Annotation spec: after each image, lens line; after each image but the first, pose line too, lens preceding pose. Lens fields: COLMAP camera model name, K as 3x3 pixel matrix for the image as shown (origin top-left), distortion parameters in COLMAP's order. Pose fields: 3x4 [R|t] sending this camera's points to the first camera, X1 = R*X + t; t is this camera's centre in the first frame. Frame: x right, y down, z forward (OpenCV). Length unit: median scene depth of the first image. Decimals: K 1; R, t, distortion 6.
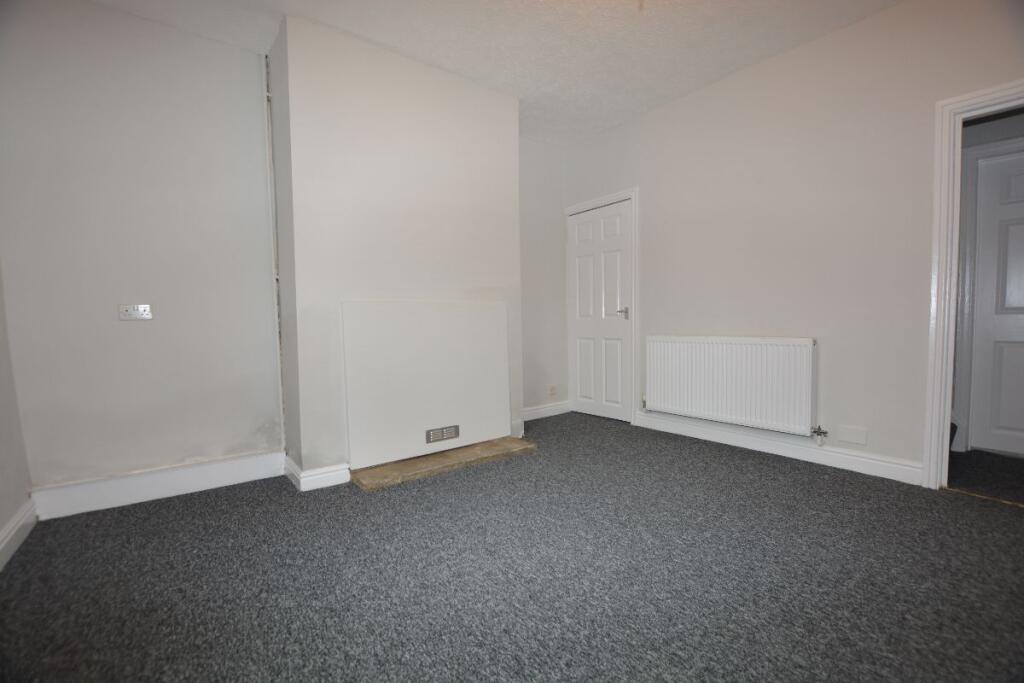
lens RADIAL K [[442.2, 0, 514.1], [0, 442.2, 341.0], [0, 0, 1]] dist [-0.029137, 0.000720]
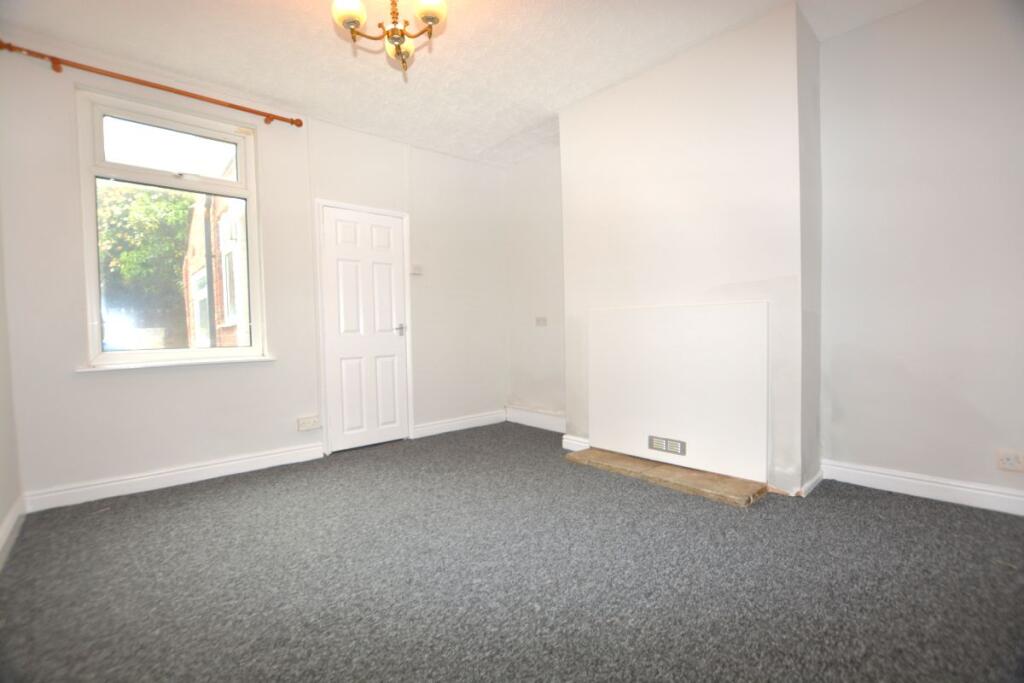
lens RADIAL K [[442.2, 0, 514.7], [0, 442.2, 341.8], [0, 0, 1]] dist [-0.029137, 0.000720]
pose [[0.086074, 0.043831, -0.995324, 0.909649], [-0.025867, 0.998793, 0.041746, -0.053409], [0.995953, 0.022153, 0.087104, 0.714544]]
